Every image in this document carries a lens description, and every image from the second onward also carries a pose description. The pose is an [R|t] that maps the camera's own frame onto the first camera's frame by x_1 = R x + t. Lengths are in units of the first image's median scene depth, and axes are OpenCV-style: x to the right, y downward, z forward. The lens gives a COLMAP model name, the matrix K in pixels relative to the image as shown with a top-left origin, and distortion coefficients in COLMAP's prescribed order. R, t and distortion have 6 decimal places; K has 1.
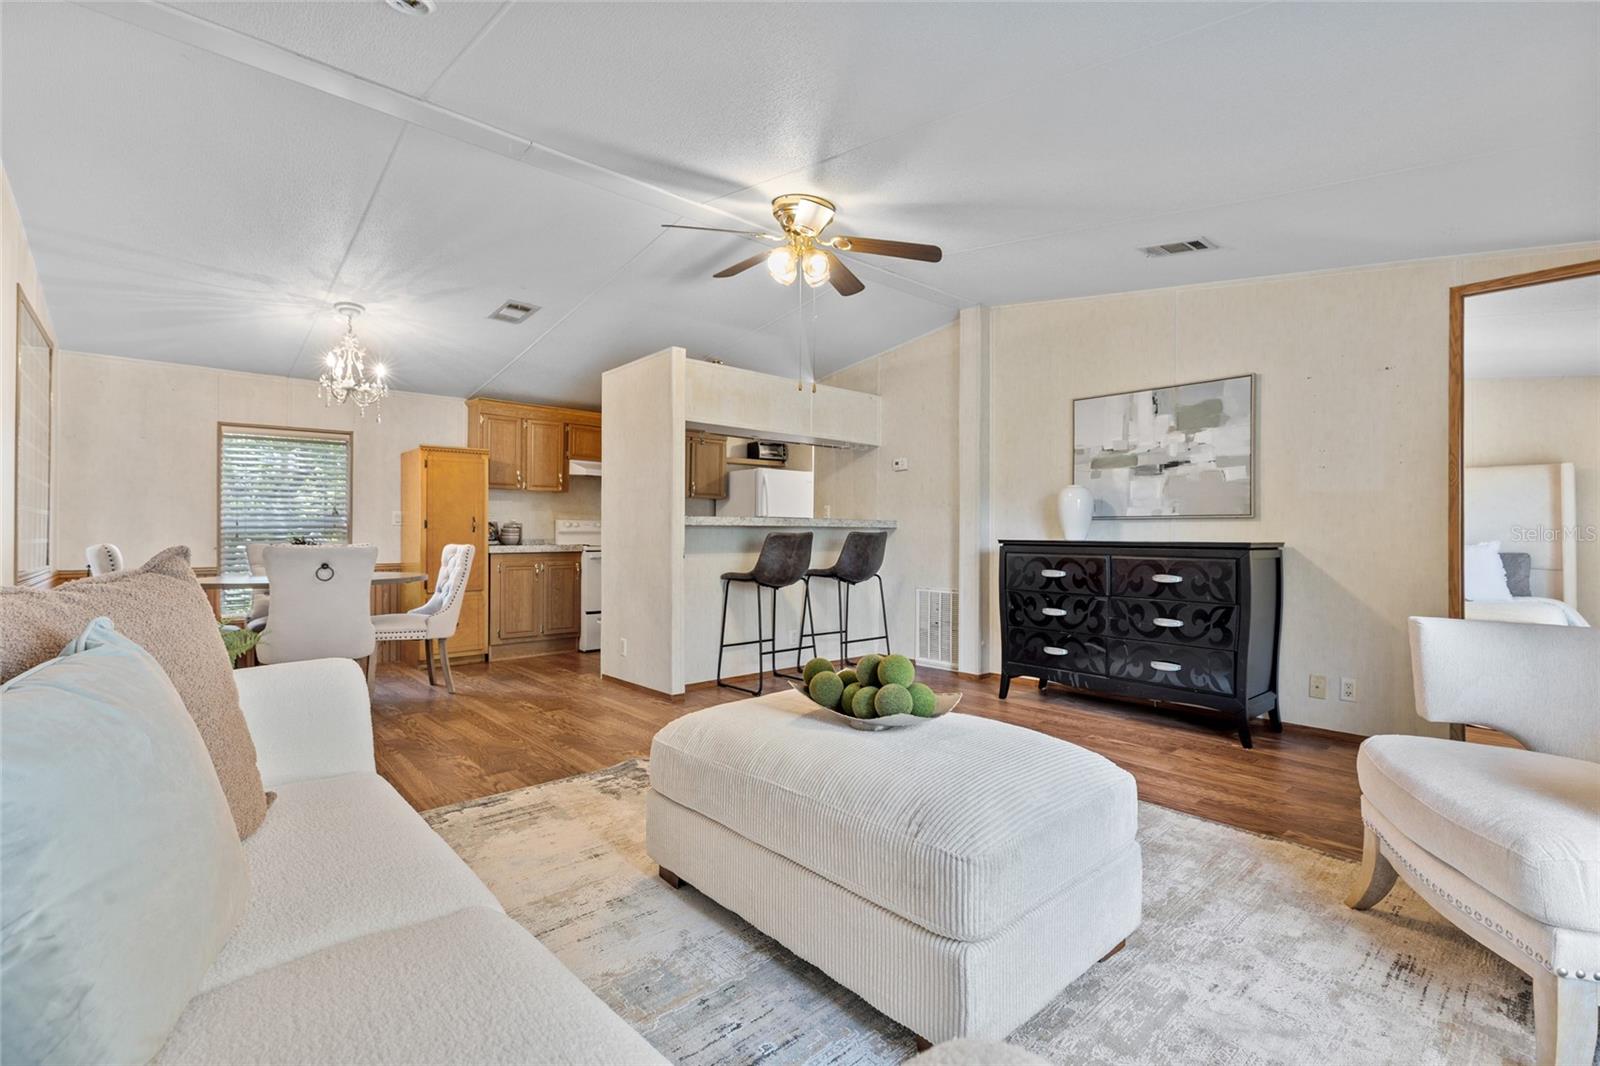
lens RADIAL K [[719.4, 0, 809.1], [0, 719.4, 528.9], [0, 0, 1]] dist [-0.001452, 0.000150]
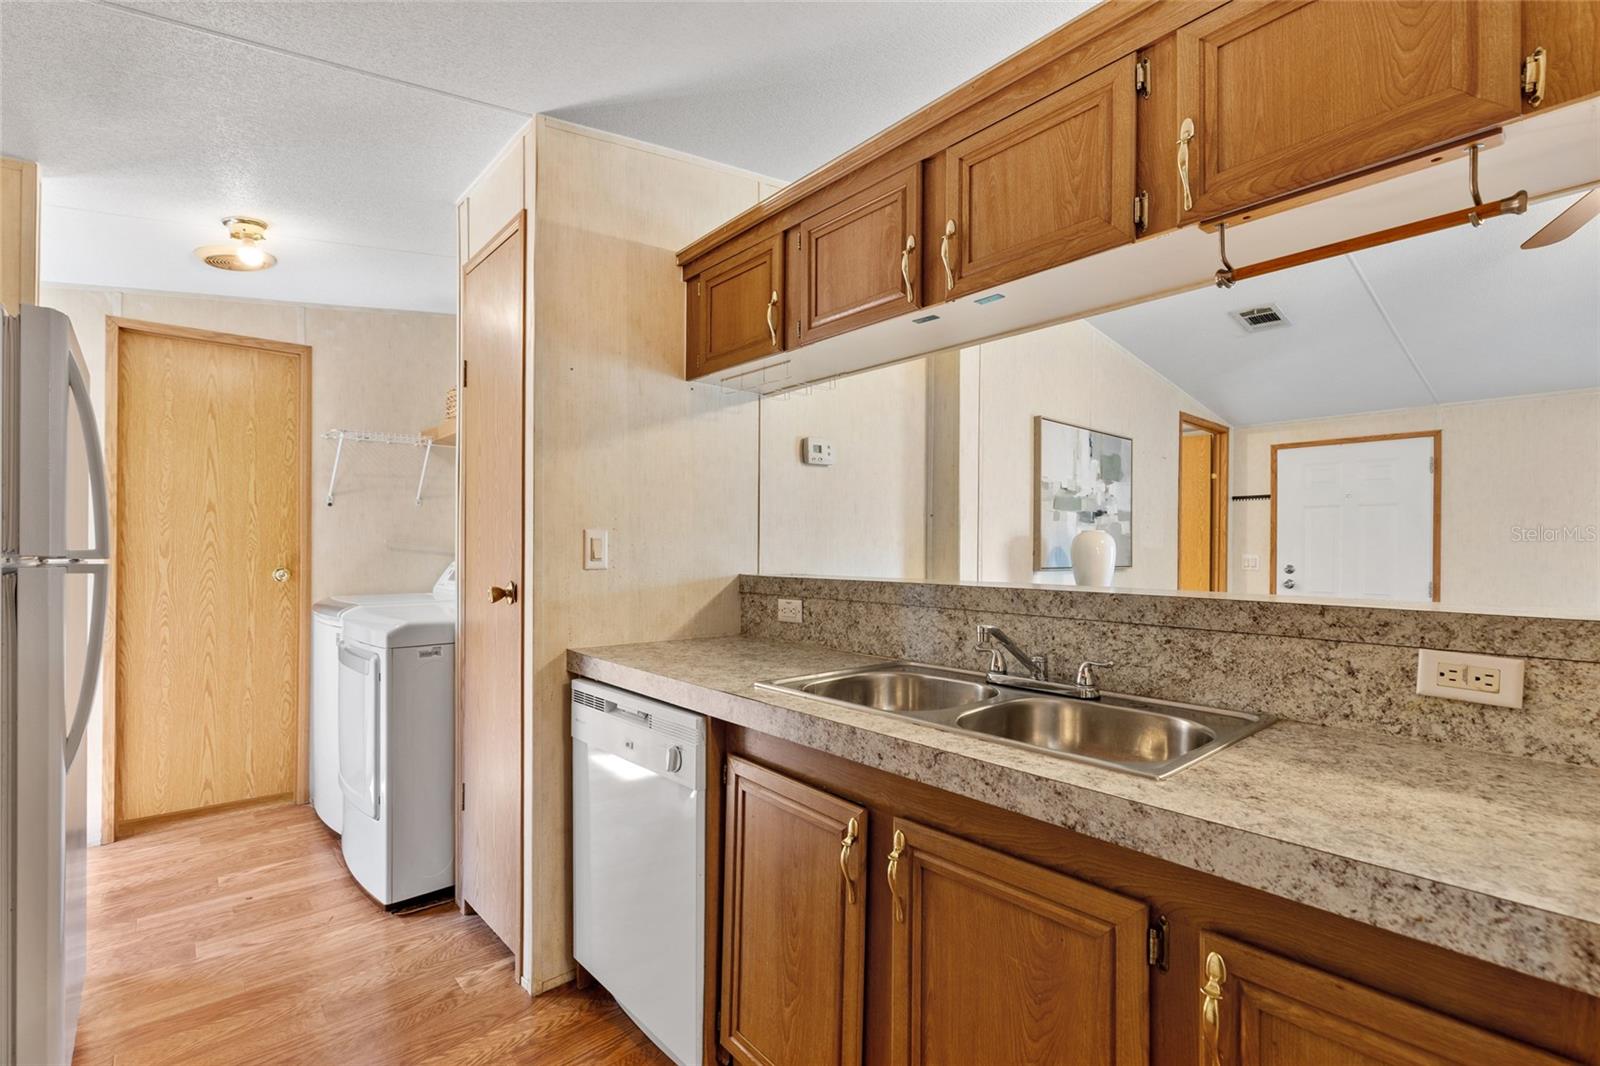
lens RADIAL K [[726.3, 0, 819.0], [0, 726.3, 549.4], [0, 0, 1]] dist [0.001354, 0.000057]
pose [[0.001207, -0.003442, 0.999993, -0.462506], [-0.012649, 0.999914, 0.003457, -0.039845], [-0.999919, -0.012653, 0.001164, 1.363826]]
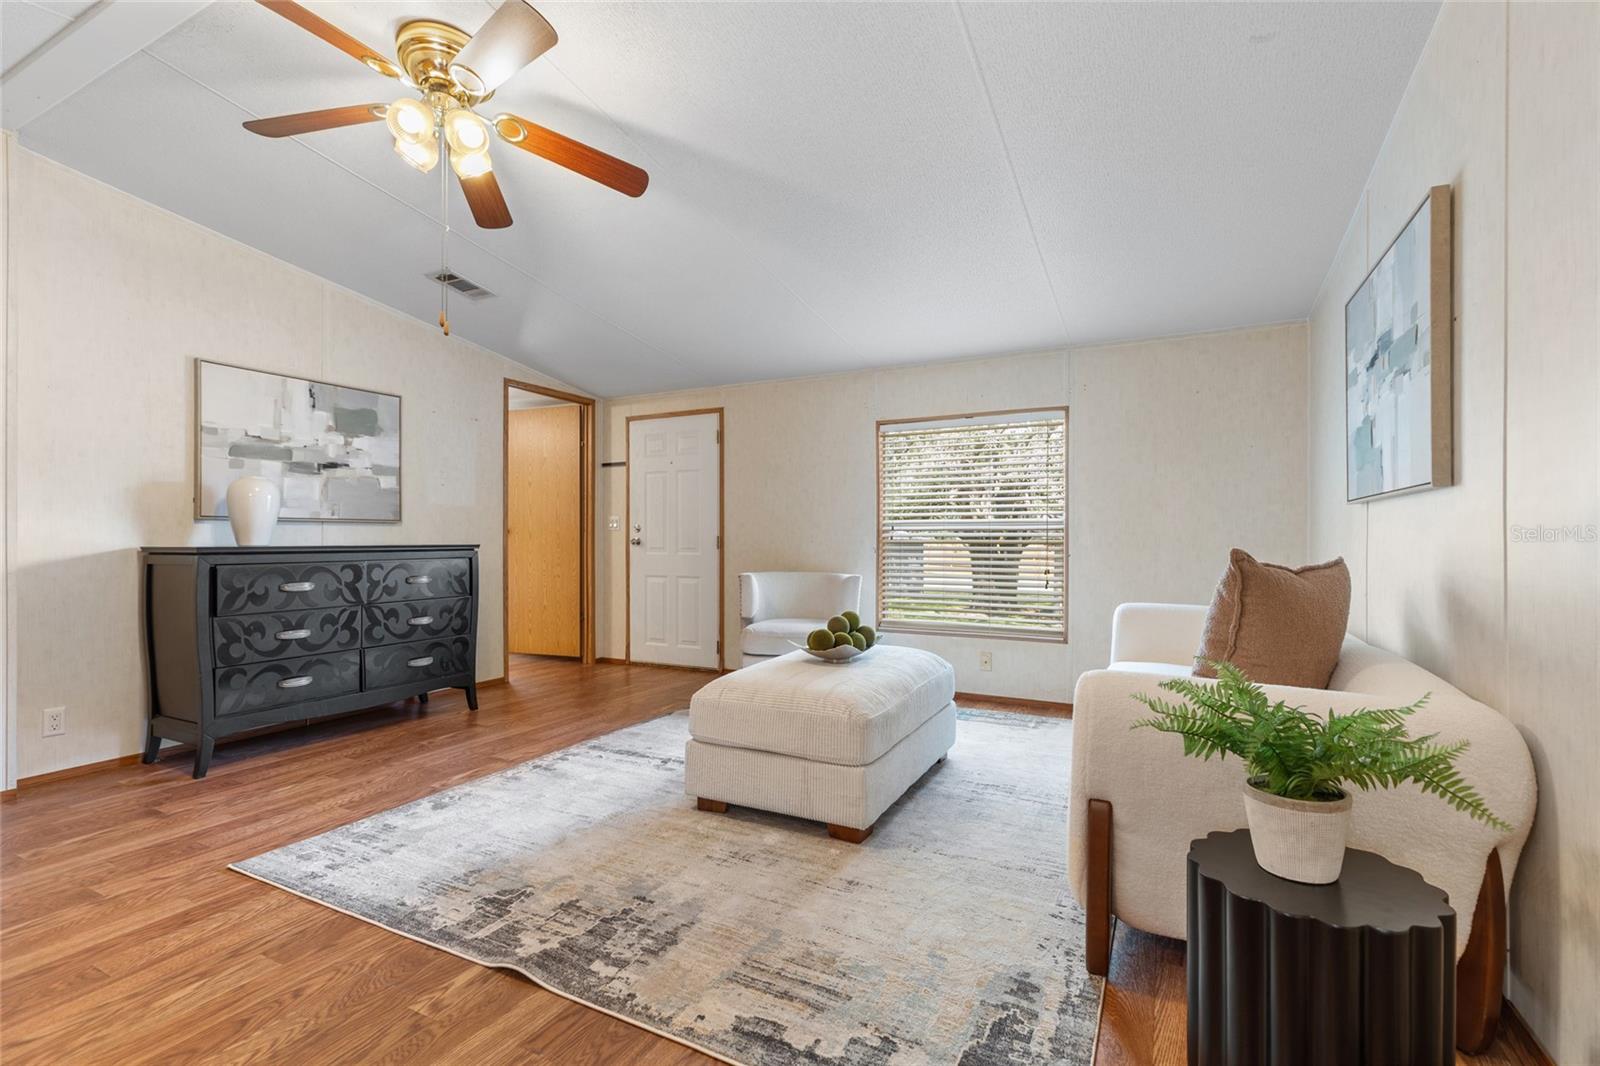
lens RADIAL K [[719.4, 0, 809.1], [0, 719.4, 528.9], [0, 0, 1]] dist [-0.001452, 0.000150]
pose [[-0.358736, 0.008464, 0.933401, -0.616906], [-0.005154, 0.999926, -0.011048, 0.002439], [-0.933425, -0.008774, -0.358666, 0.743024]]
